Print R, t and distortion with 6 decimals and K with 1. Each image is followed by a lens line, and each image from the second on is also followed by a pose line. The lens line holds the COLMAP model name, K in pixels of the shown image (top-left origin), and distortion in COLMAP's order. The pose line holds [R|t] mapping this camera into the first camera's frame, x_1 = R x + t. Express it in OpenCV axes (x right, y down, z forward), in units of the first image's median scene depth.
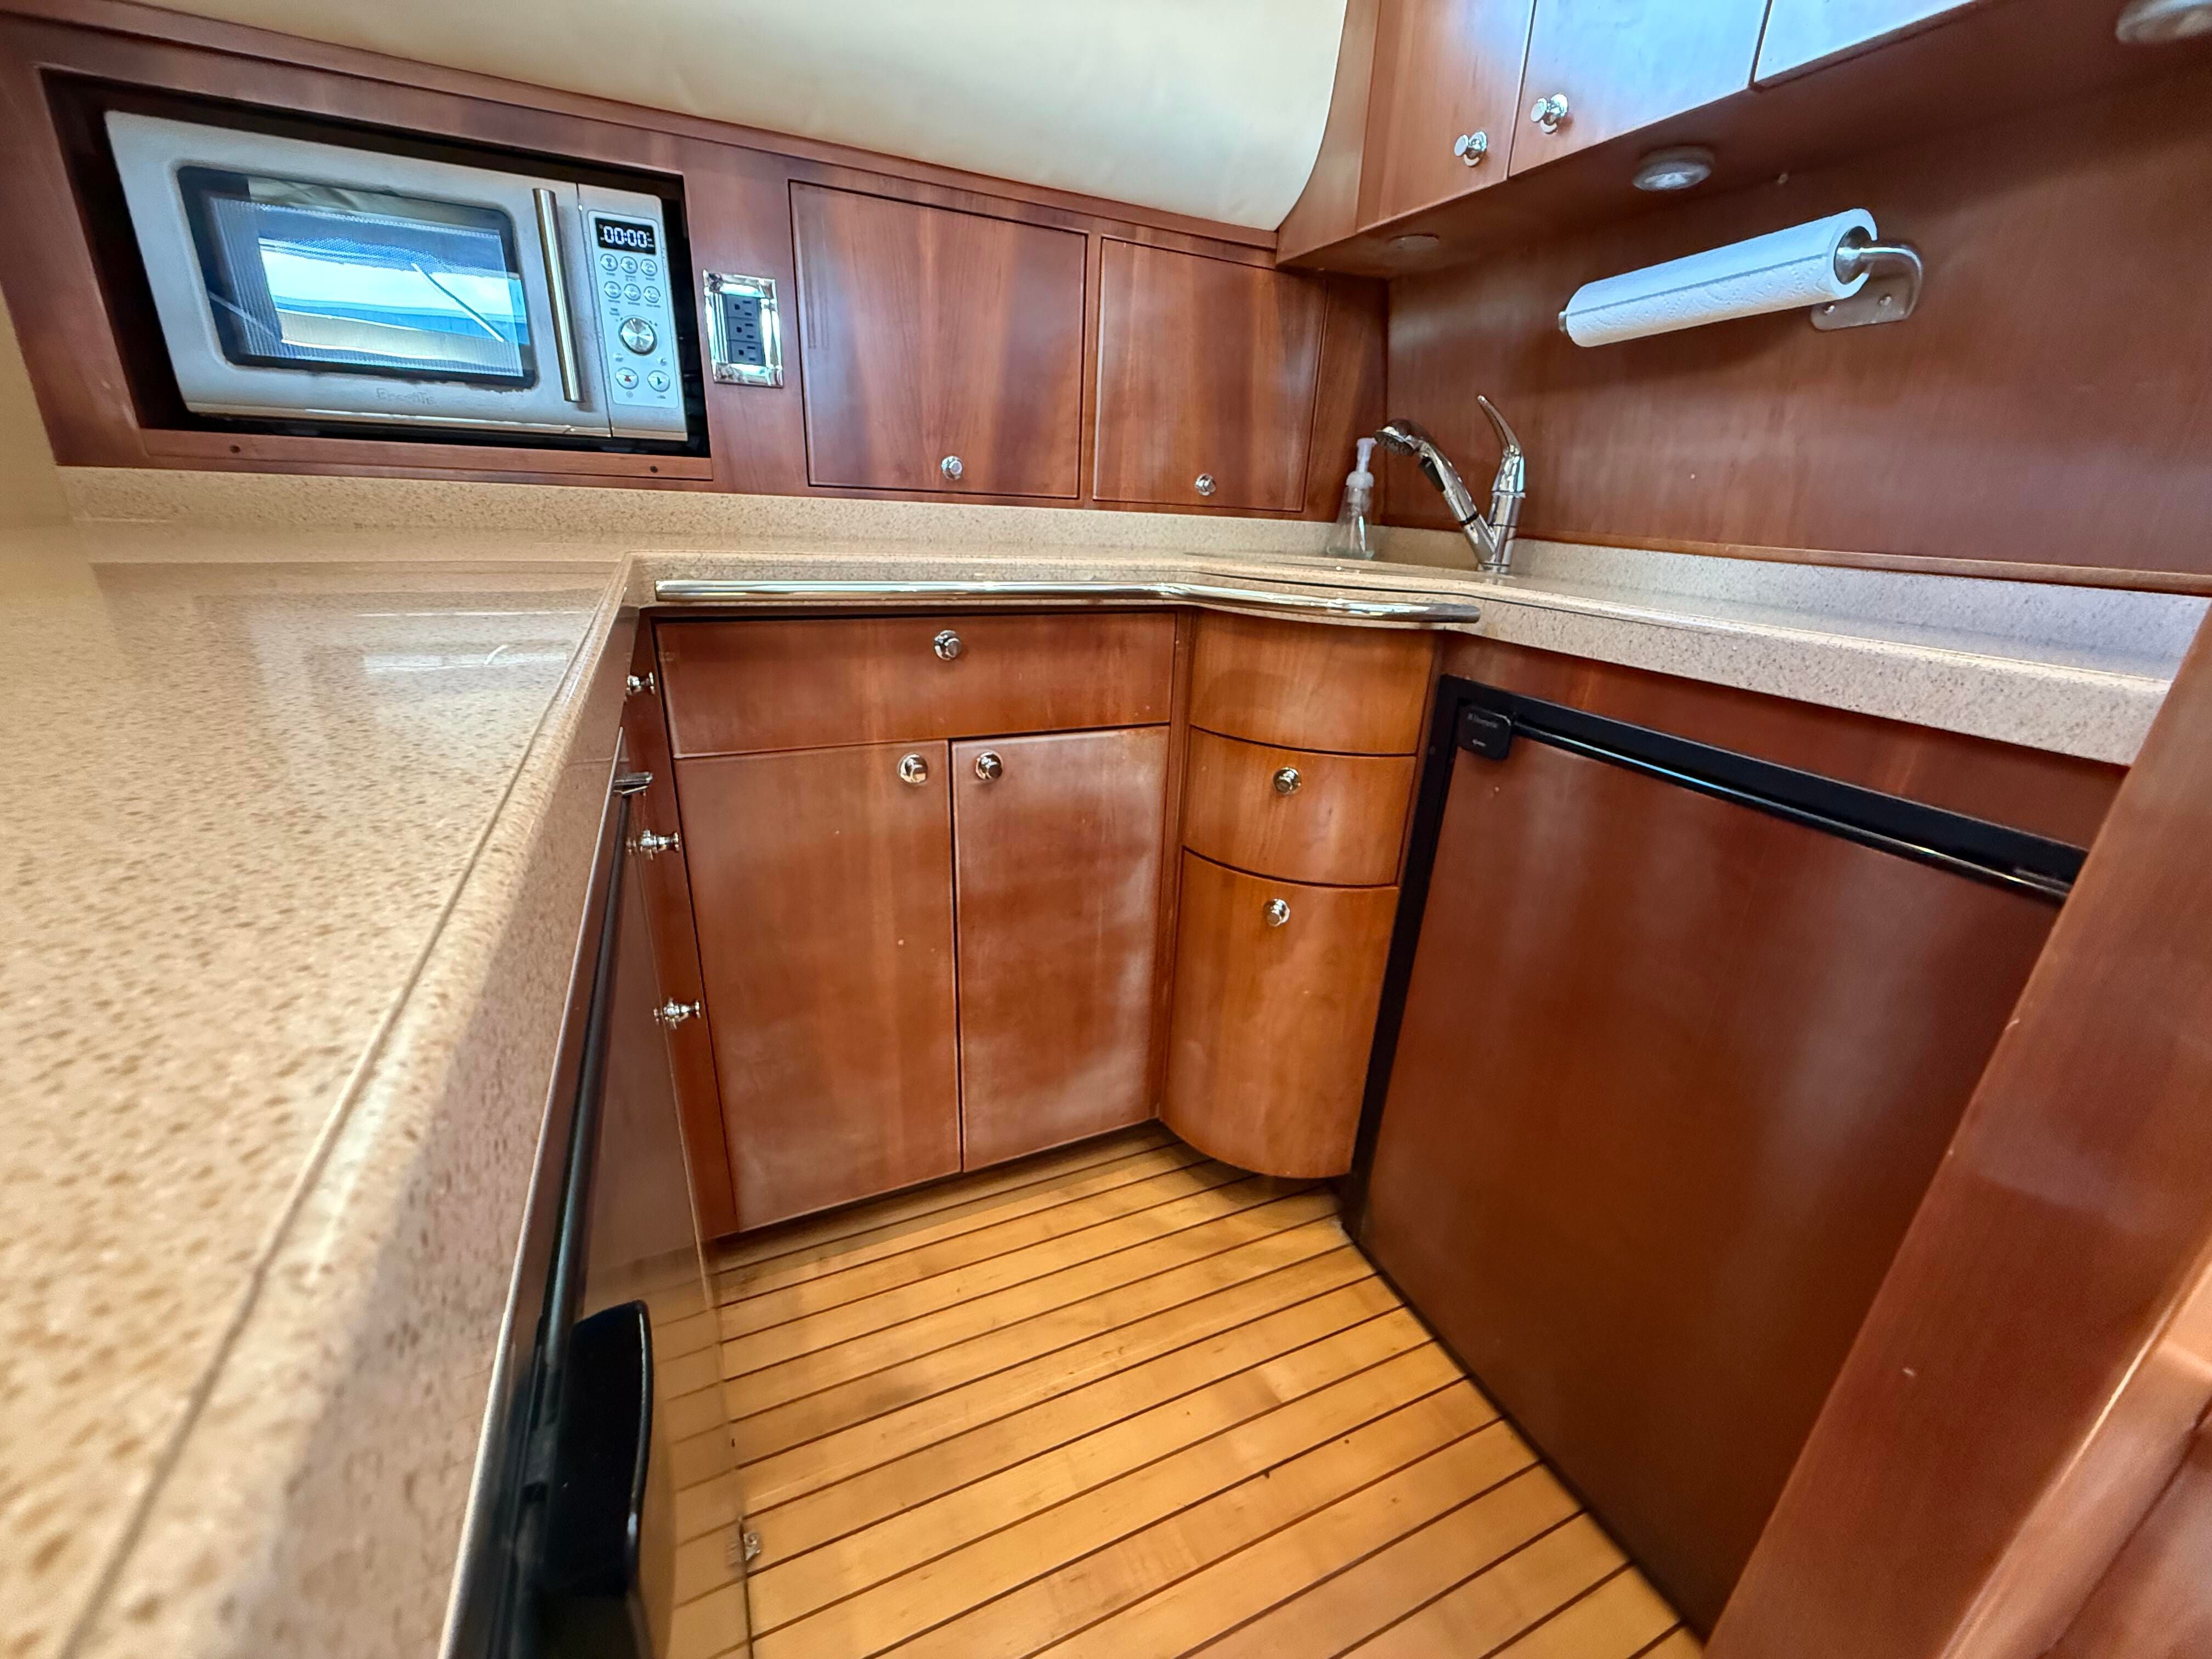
lens RADIAL K [[879.3, 0, 1100.7], [0, 879.3, 825.6], [0, 0, 1]] dist [-0.000492, -0.000325]
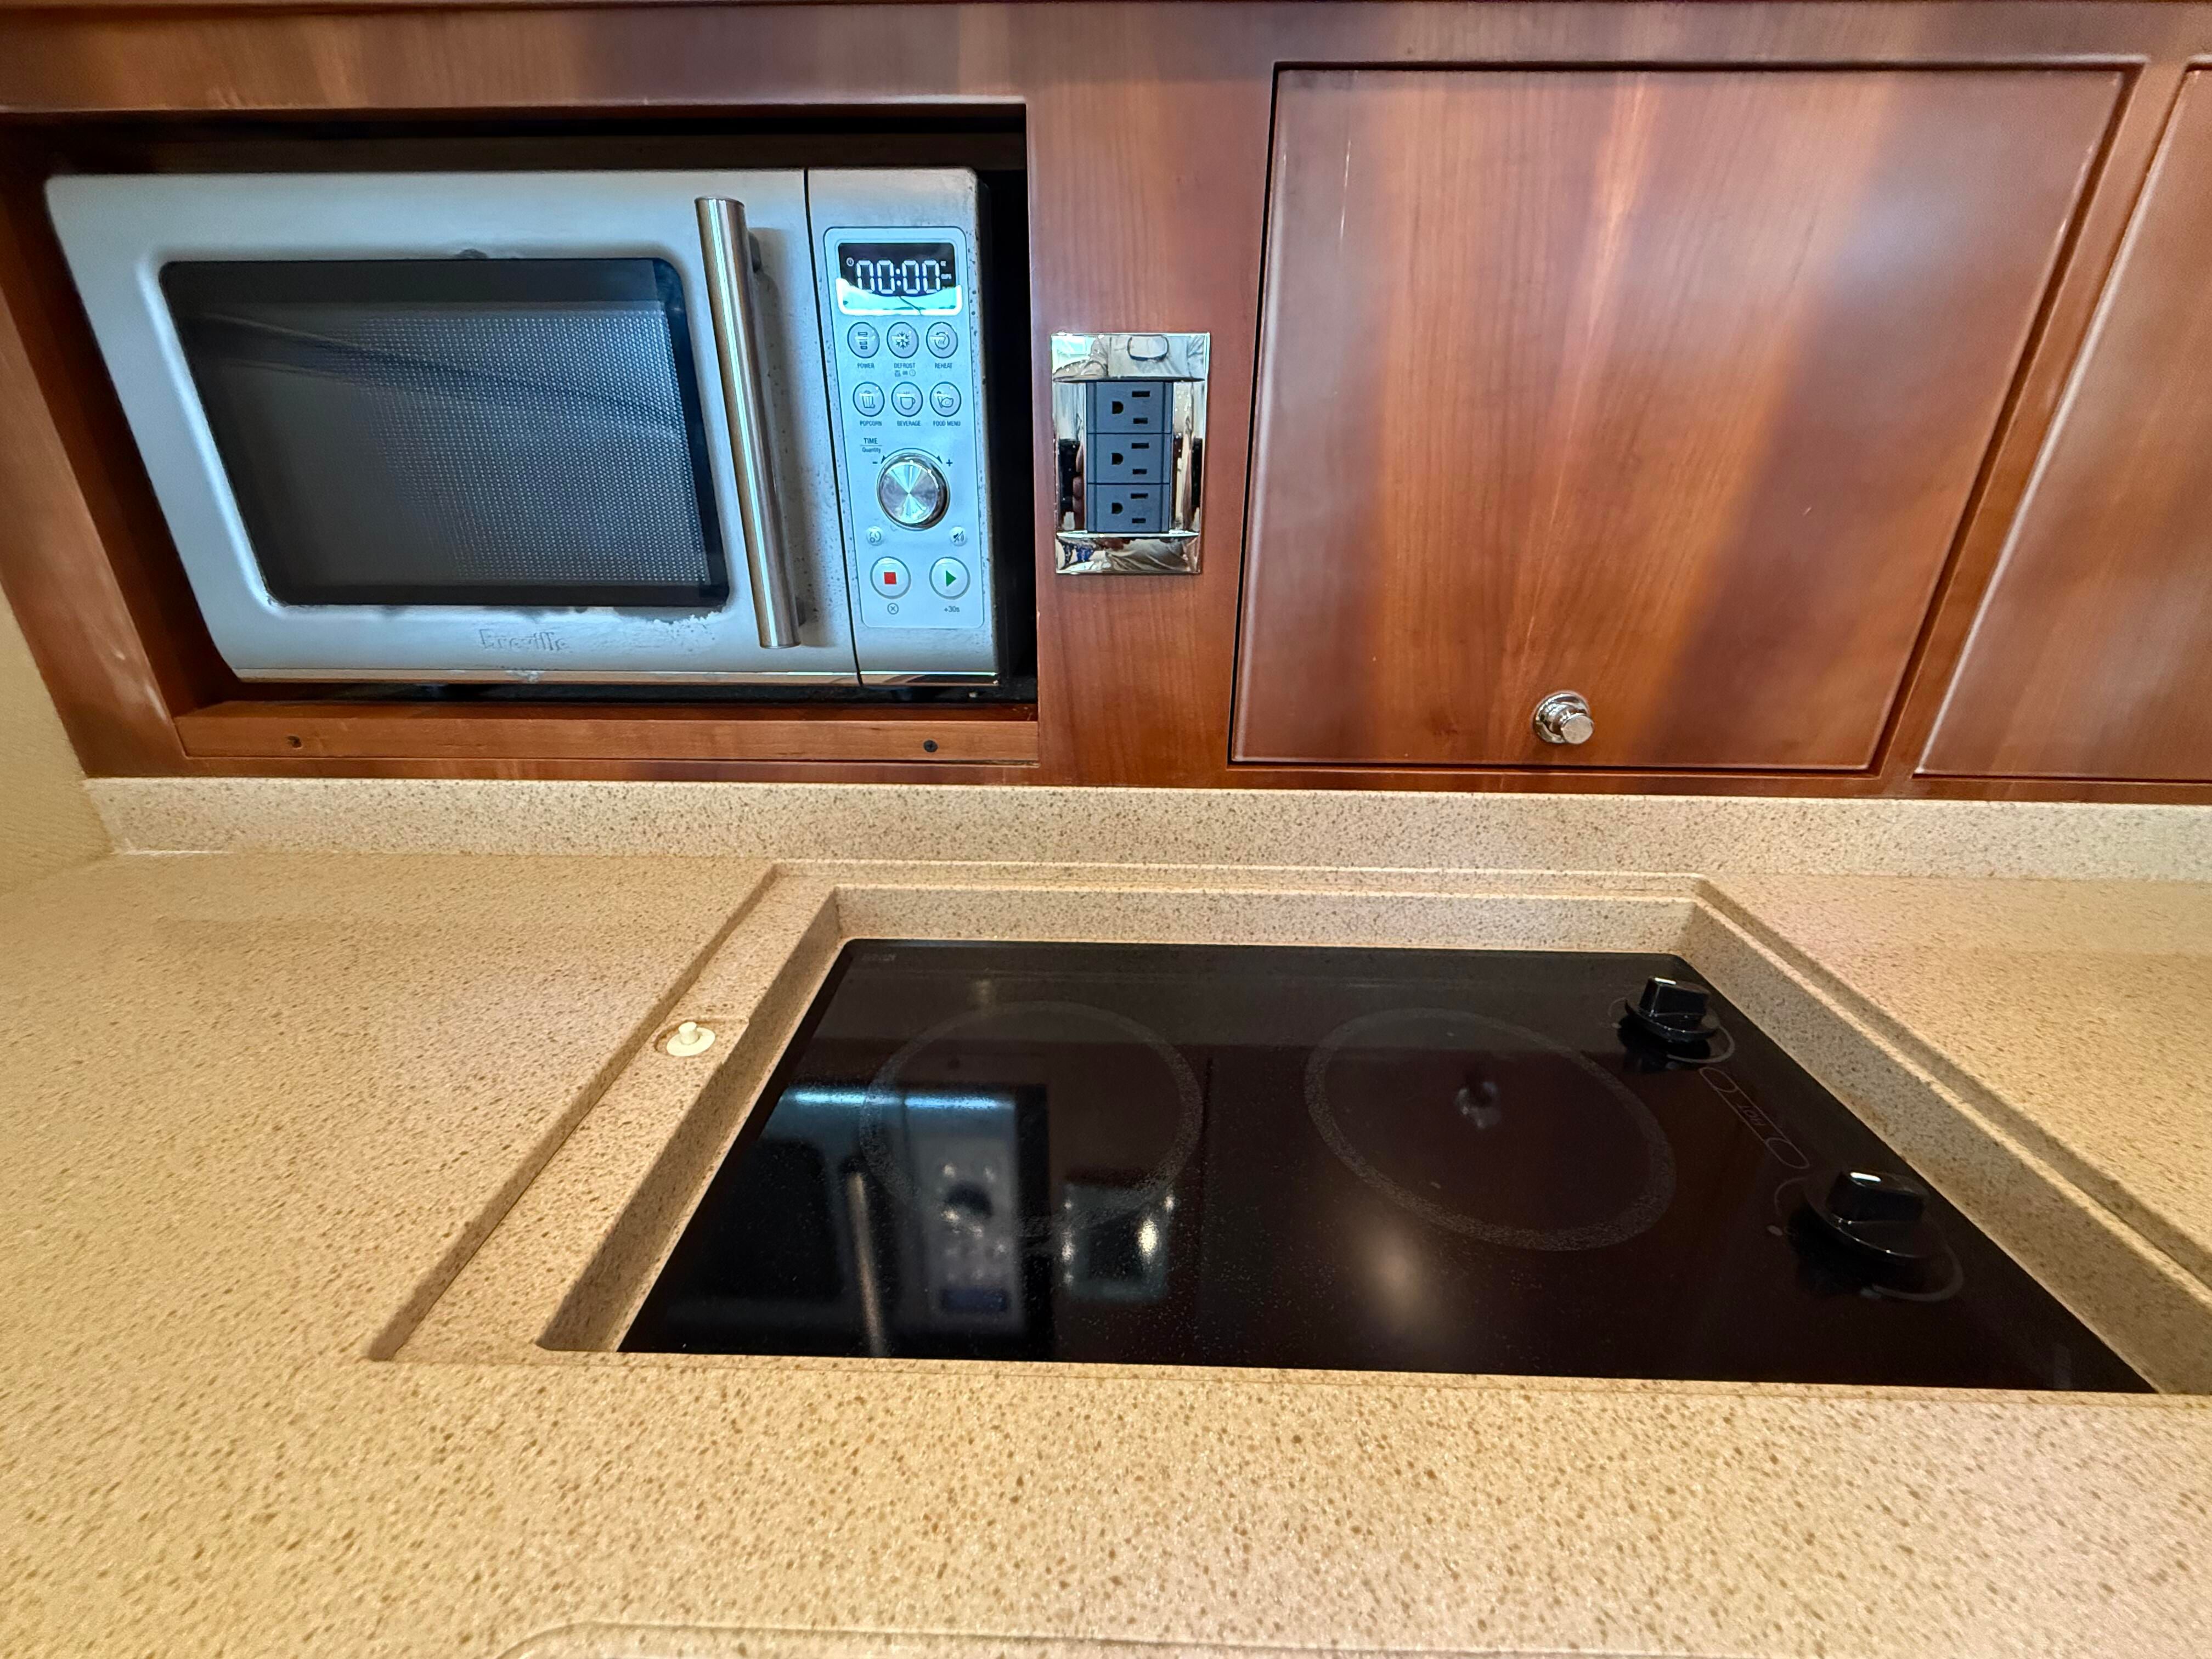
lens RADIAL K [[879.3, 0, 1098.6], [0, 879.3, 827.7], [0, 0, 1]] dist [-0.000492, -0.000325]
pose [[0.900086, 0.139117, -0.412906, -0.218527], [-0.116288, 0.989984, 0.080054, -0.423706], [0.419907, -0.024040, 0.907249, 0.607741]]
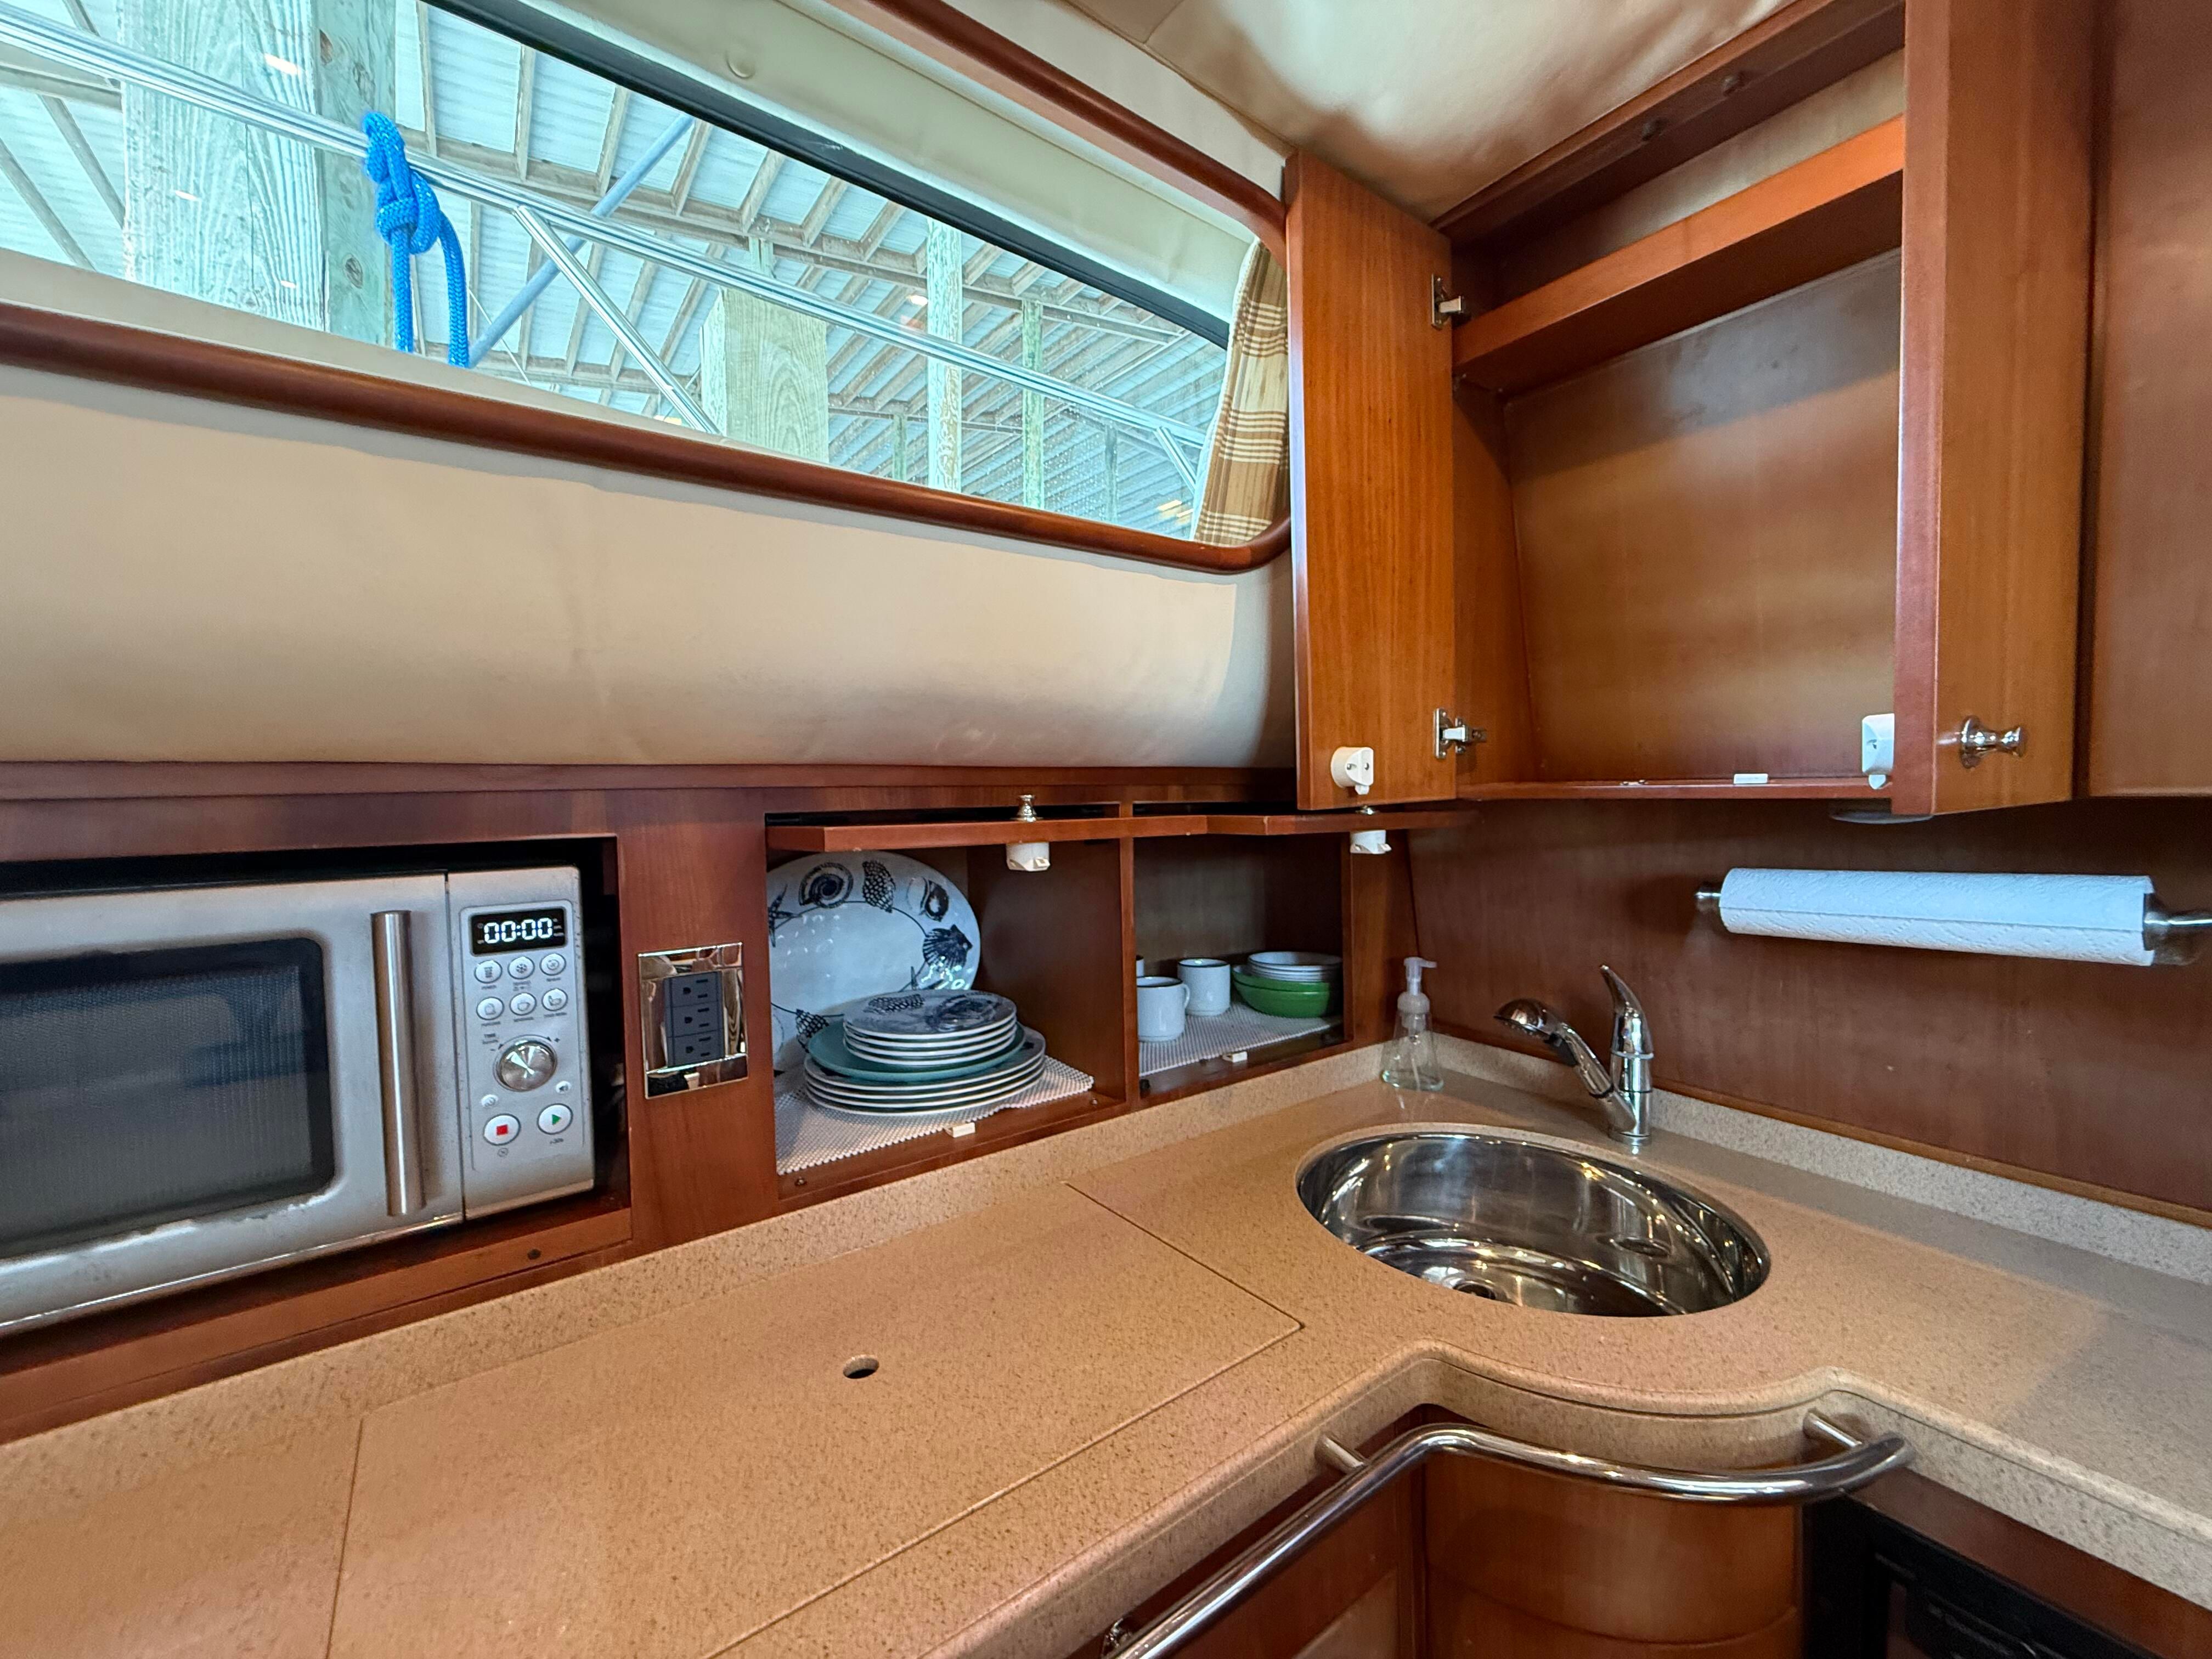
lens RADIAL K [[879.3, 0, 1099.5], [0, 879.3, 824.4], [0, 0, 1]] dist [-0.000492, -0.000325]
pose [[0.975897, -0.070031, 0.206690, -0.234460], [0.129903, 0.947454, -0.292327, -0.474229], [-0.175358, 0.312131, 0.933715, 0.267513]]
